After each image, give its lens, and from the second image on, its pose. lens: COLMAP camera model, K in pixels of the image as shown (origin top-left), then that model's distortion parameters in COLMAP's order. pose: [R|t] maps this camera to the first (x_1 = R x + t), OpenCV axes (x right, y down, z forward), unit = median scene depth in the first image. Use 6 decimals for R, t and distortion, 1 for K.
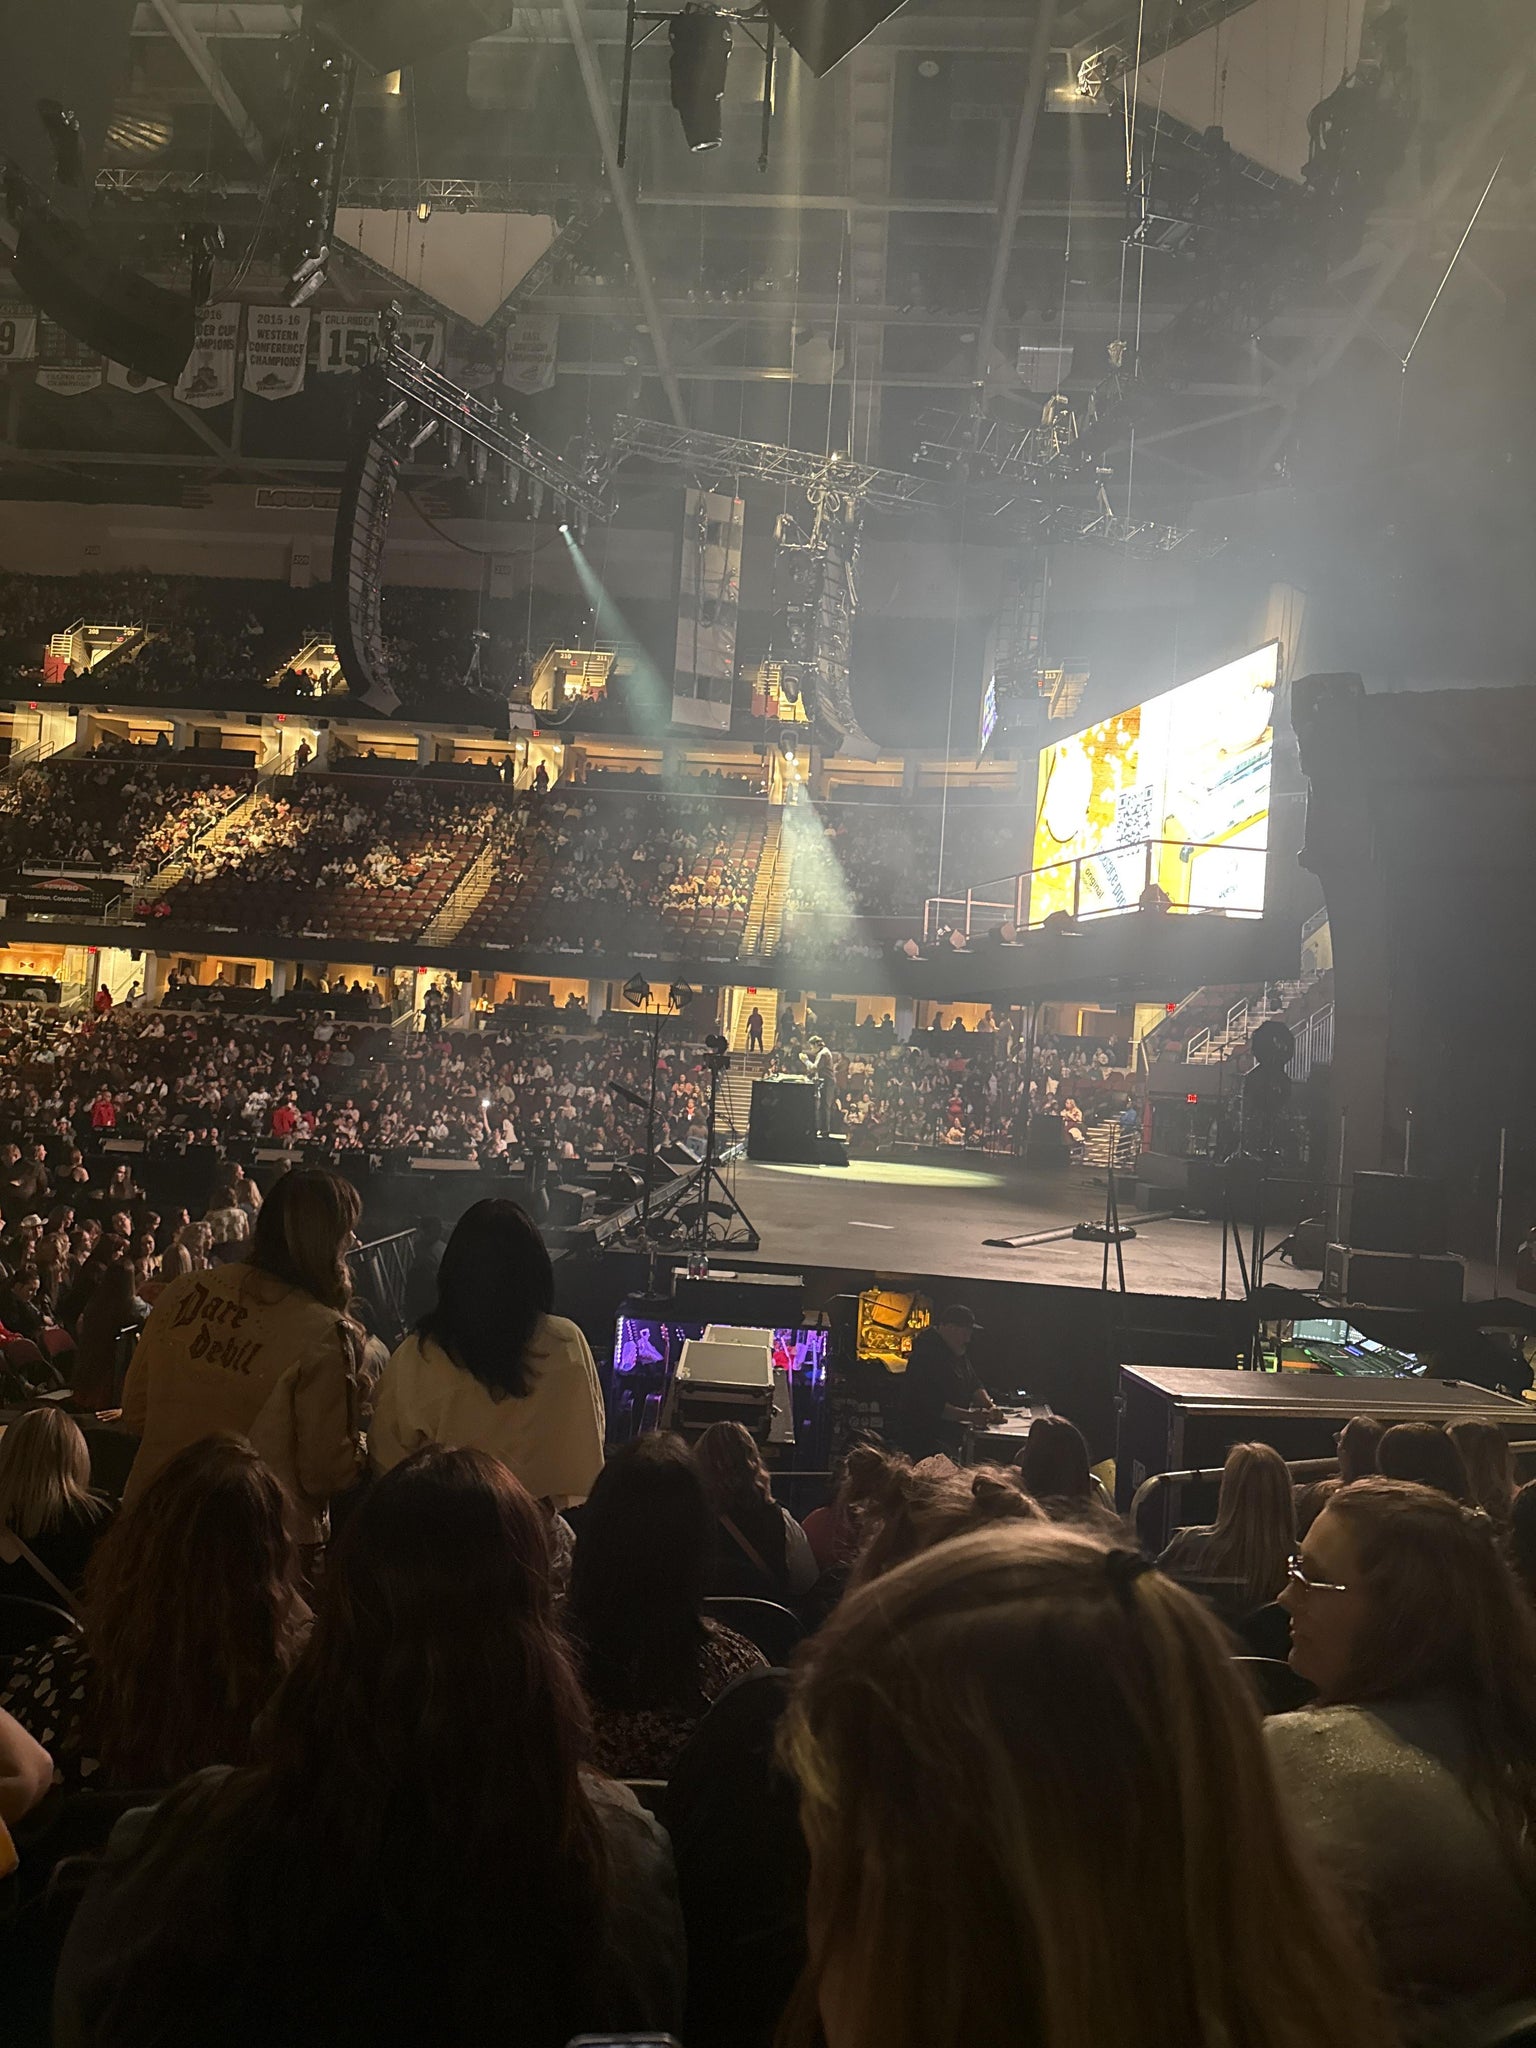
lens RADIAL K [[1447.6, 0, 748.5], [0, 1447.6, 1019.4], [0, 0, 1]] dist [0.103144, -0.145780]
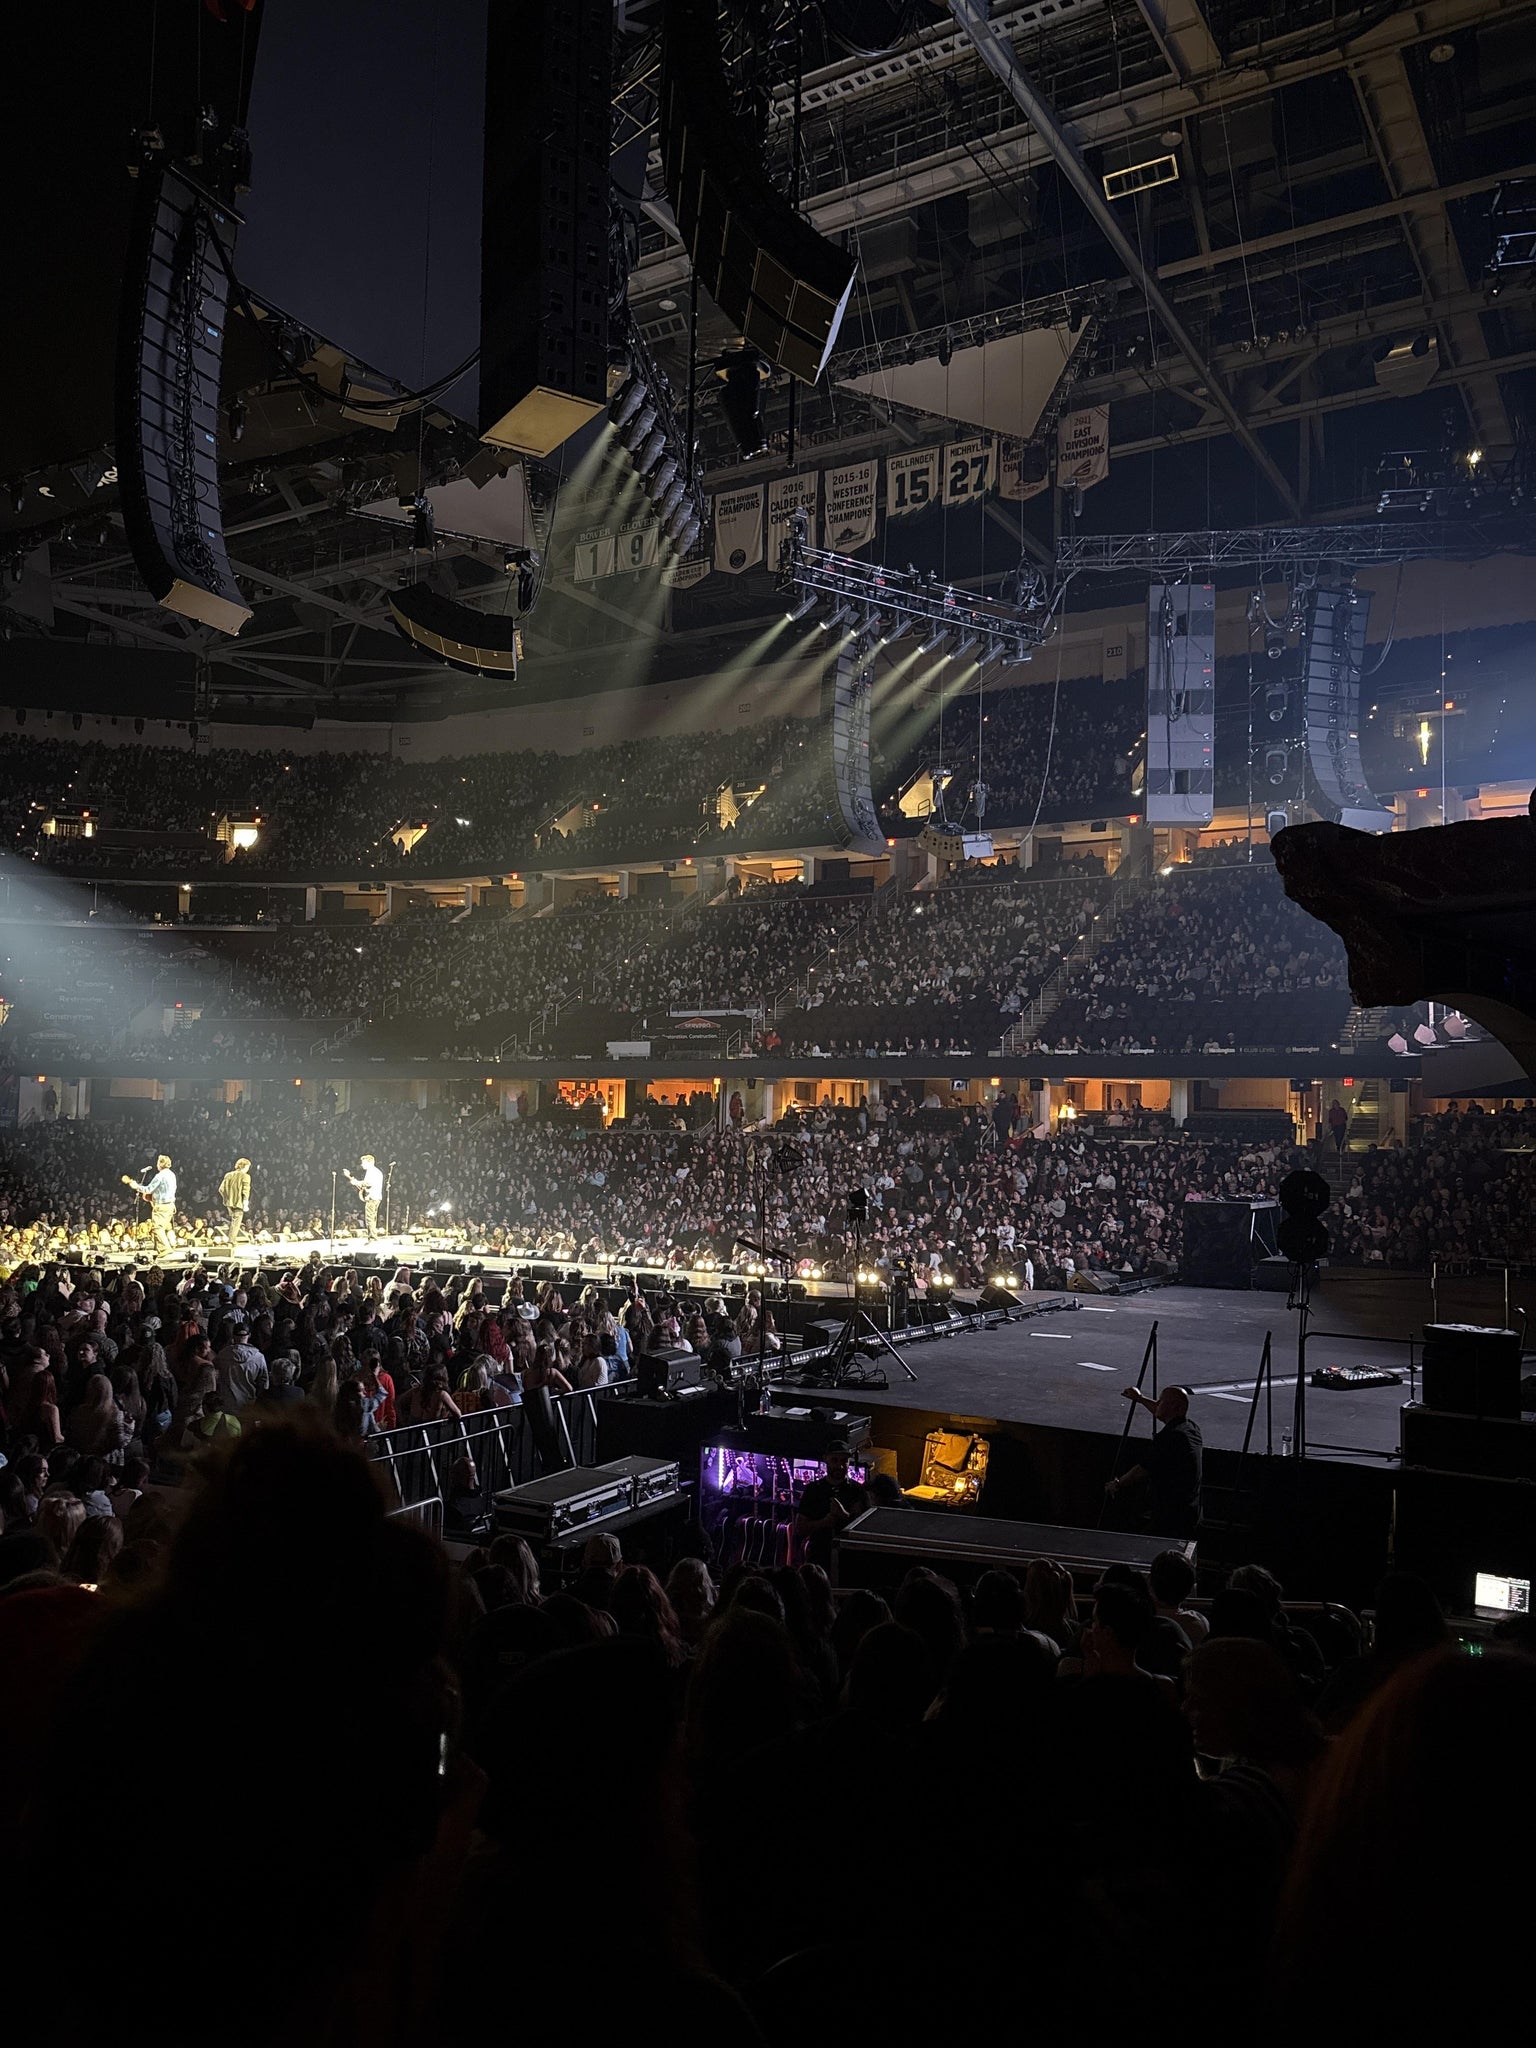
lens RADIAL K [[1570.1, 0, 768.0], [0, 1570.1, 1024.0], [0, 0, 1]] dist [0.048646, -0.070789]
pose [[0.886837, -0.079666, -0.455162, 0.115519], [0.055756, 0.996278, -0.065740, -0.010301], [0.458705, 0.032923, 0.887978, -0.025487]]
